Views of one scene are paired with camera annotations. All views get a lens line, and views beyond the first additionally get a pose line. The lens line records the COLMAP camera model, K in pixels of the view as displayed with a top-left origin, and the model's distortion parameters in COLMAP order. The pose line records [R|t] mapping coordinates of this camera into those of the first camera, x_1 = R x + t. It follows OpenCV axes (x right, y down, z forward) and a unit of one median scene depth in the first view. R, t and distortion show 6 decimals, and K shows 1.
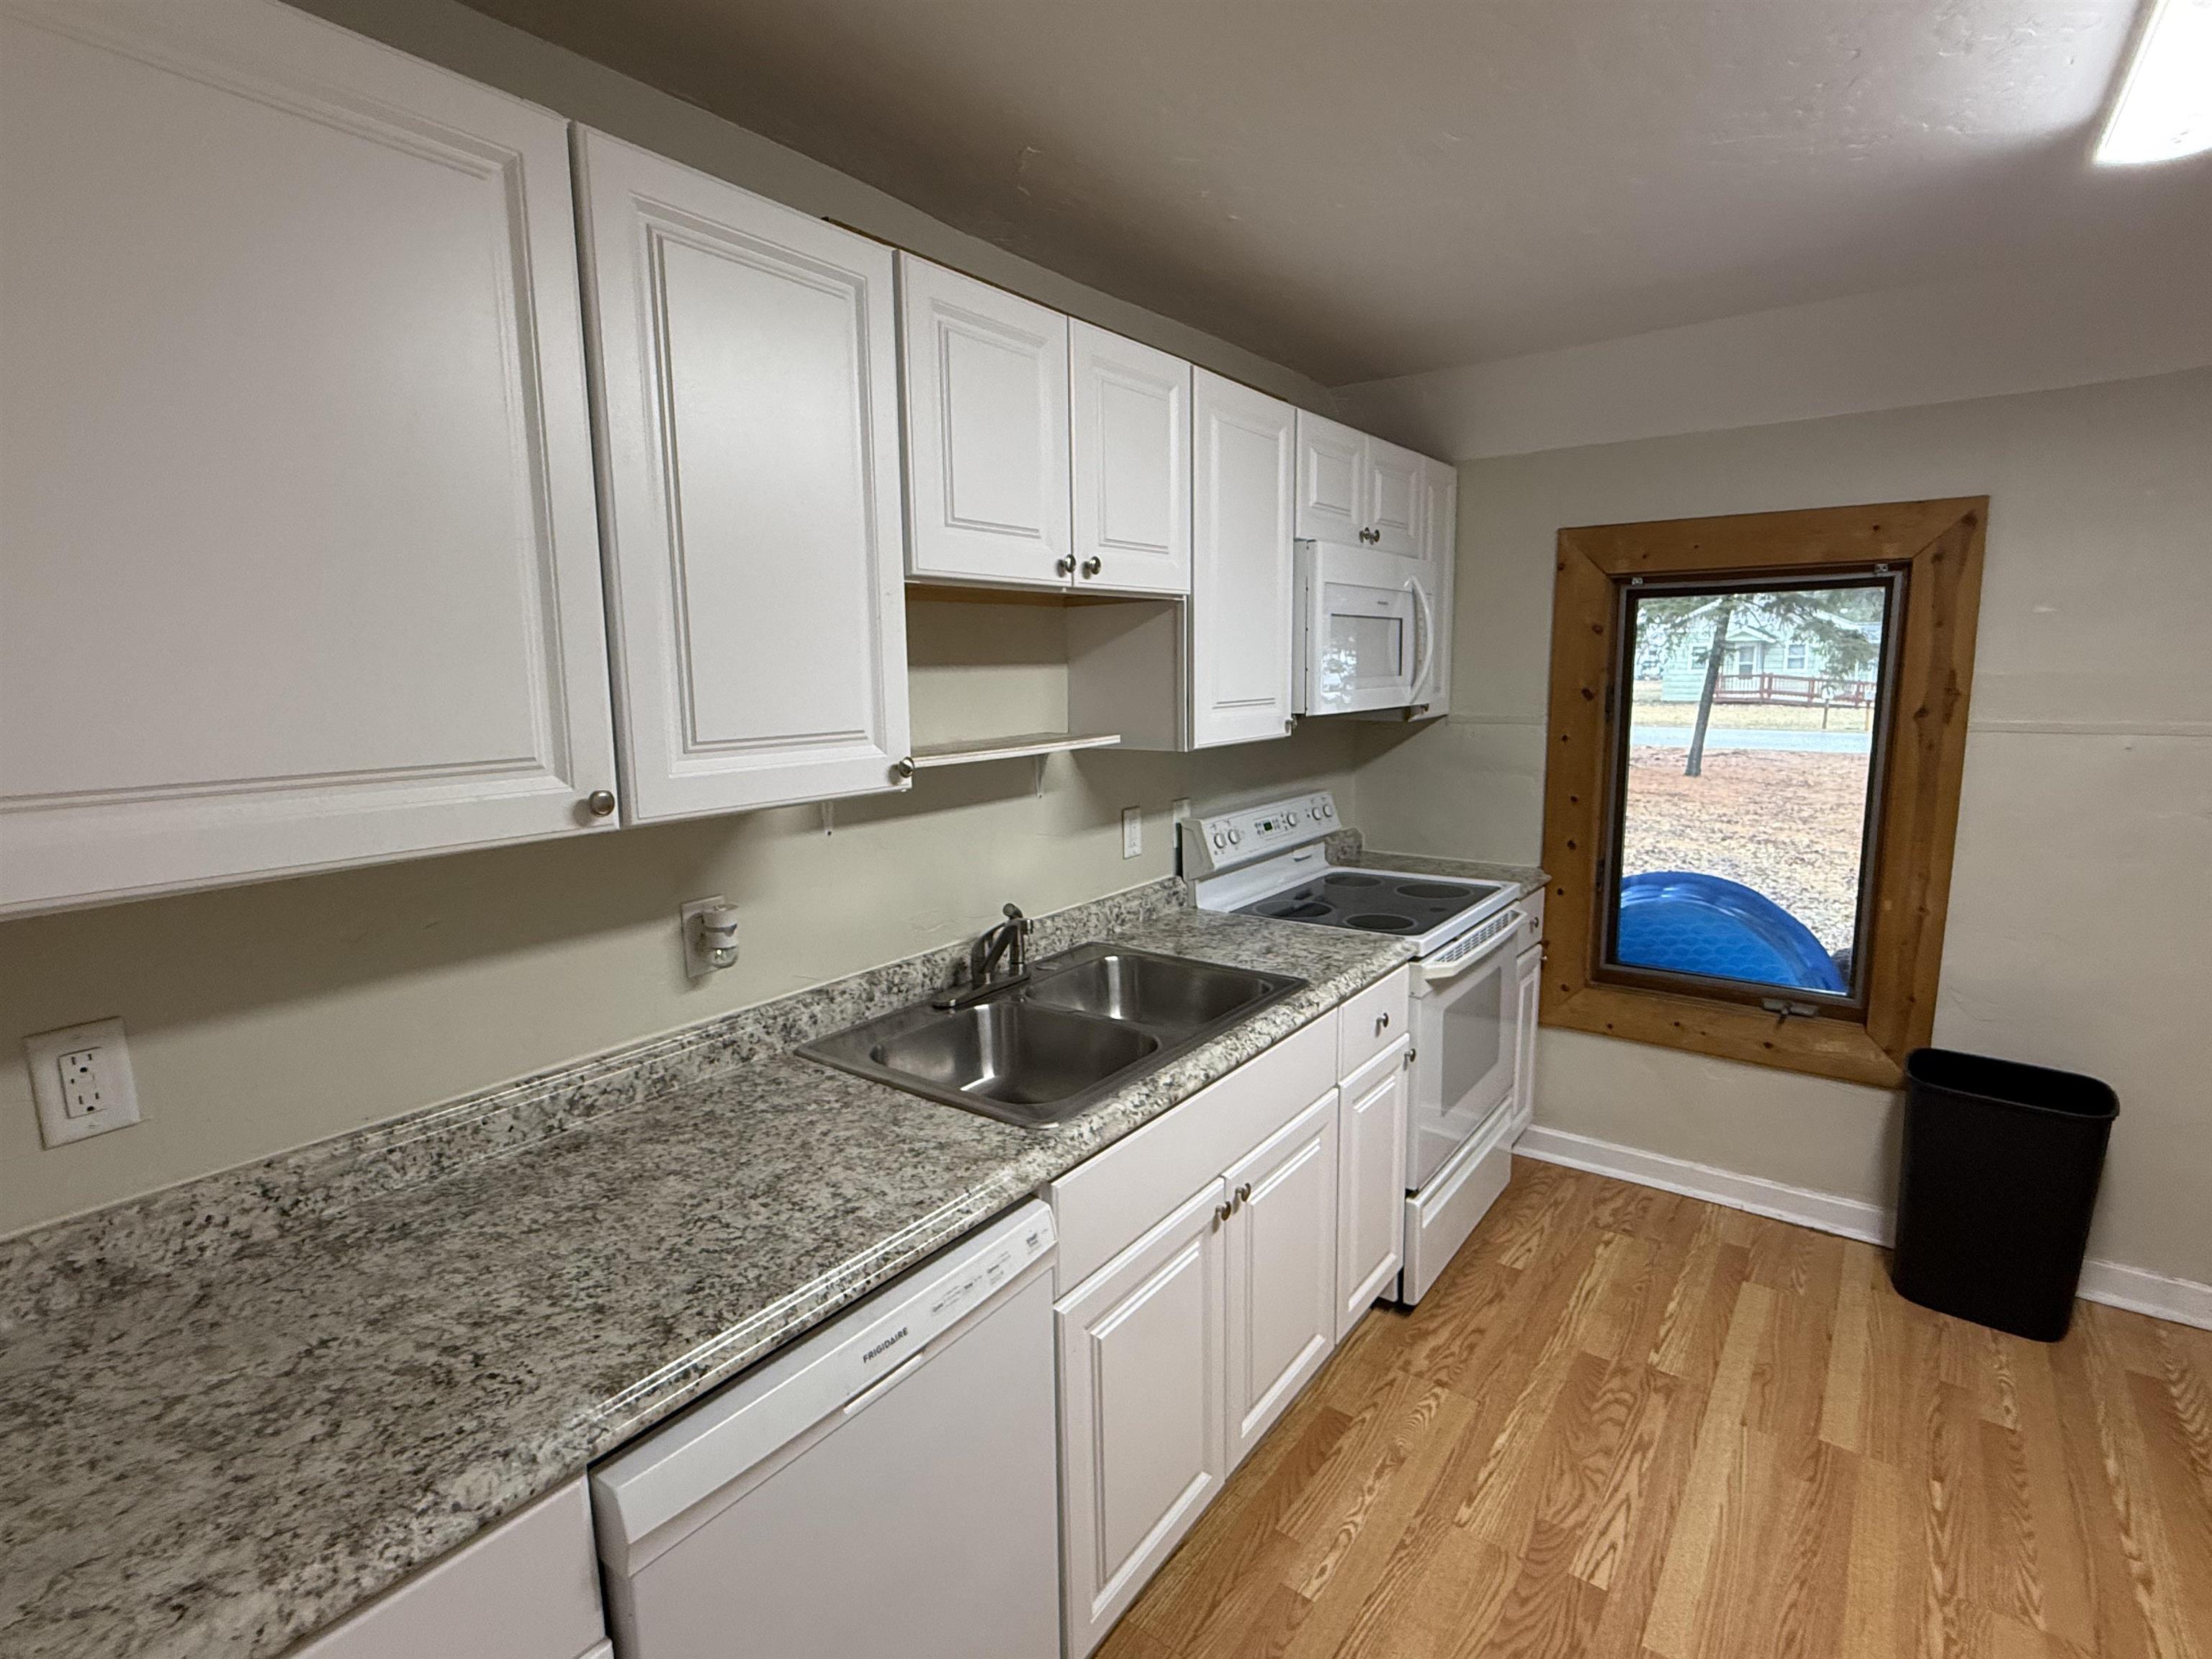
lens RADIAL K [[1079.9, 0, 1105.9], [0, 1079.9, 829.4], [0, 0, 1]] dist [0.001803, 0.000854]
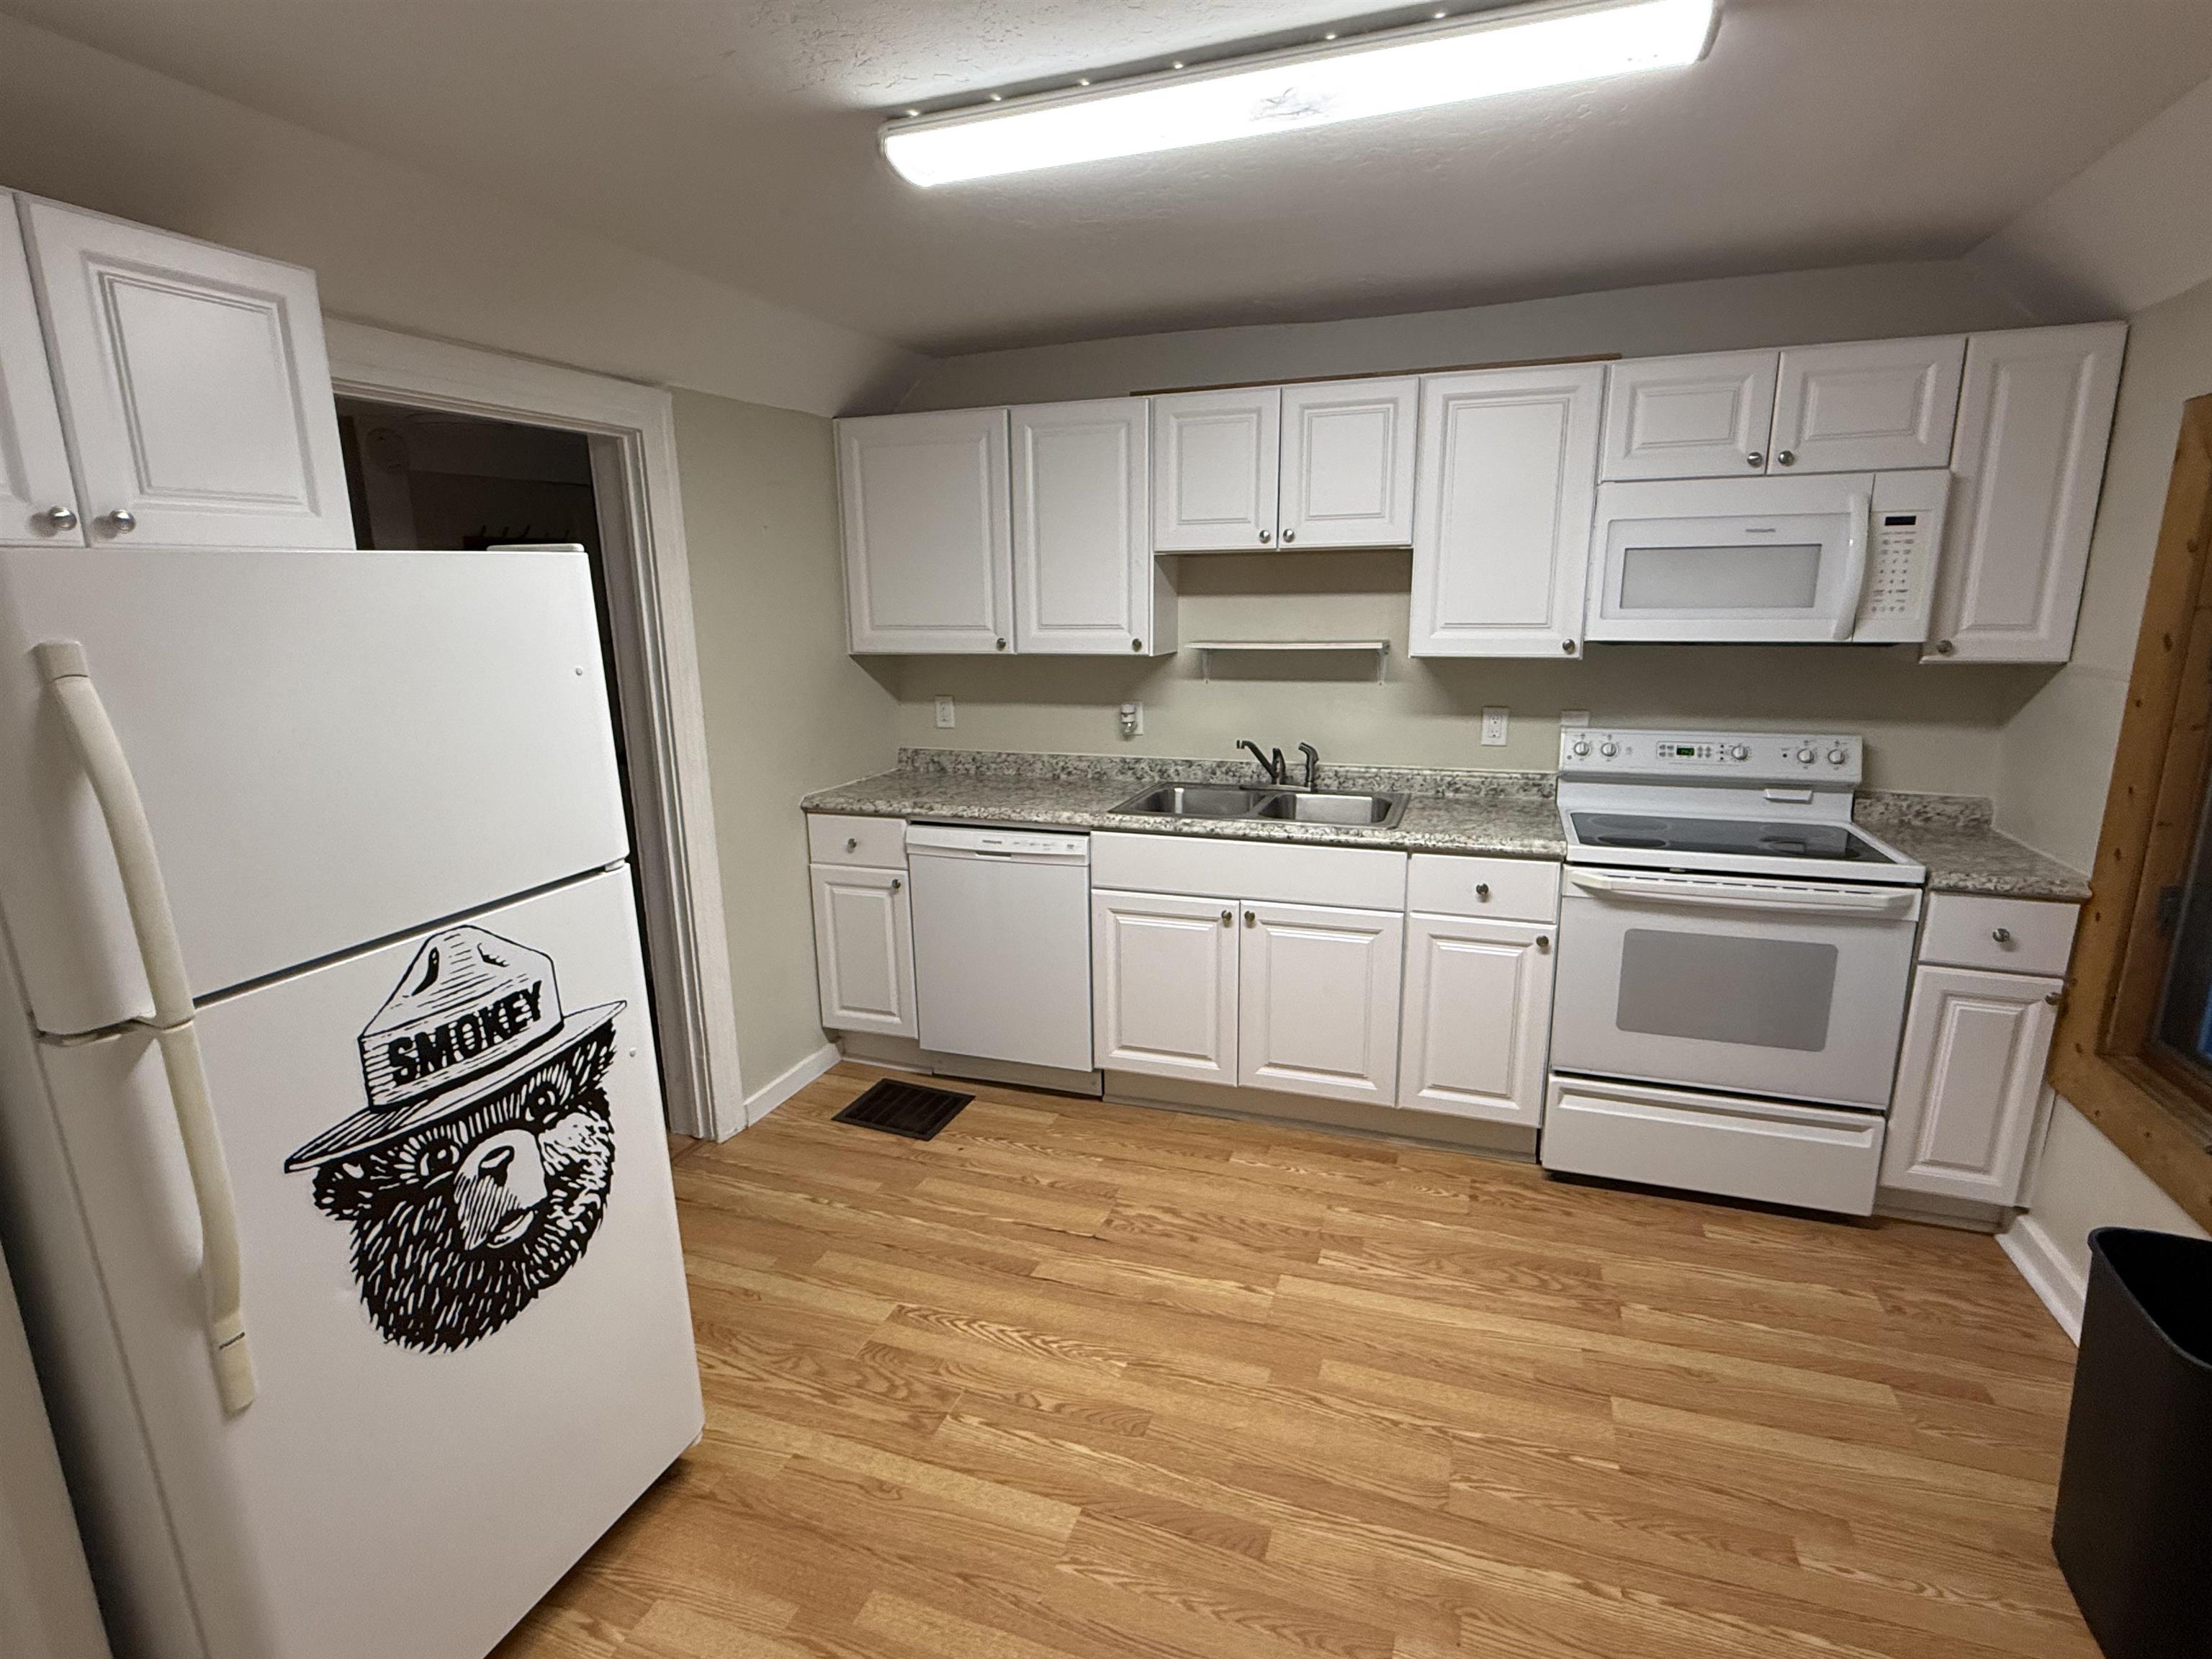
lens RADIAL K [[1079.9, 0, 1106.8], [0, 1079.9, 835.1], [0, 0, 1]] dist [0.001803, 0.000854]
pose [[0.290642, 0.220880, -0.930988, 1.417998], [-0.138399, 0.972463, 0.187514, -0.061995], [0.946770, 0.074348, 0.313208, 0.227744]]
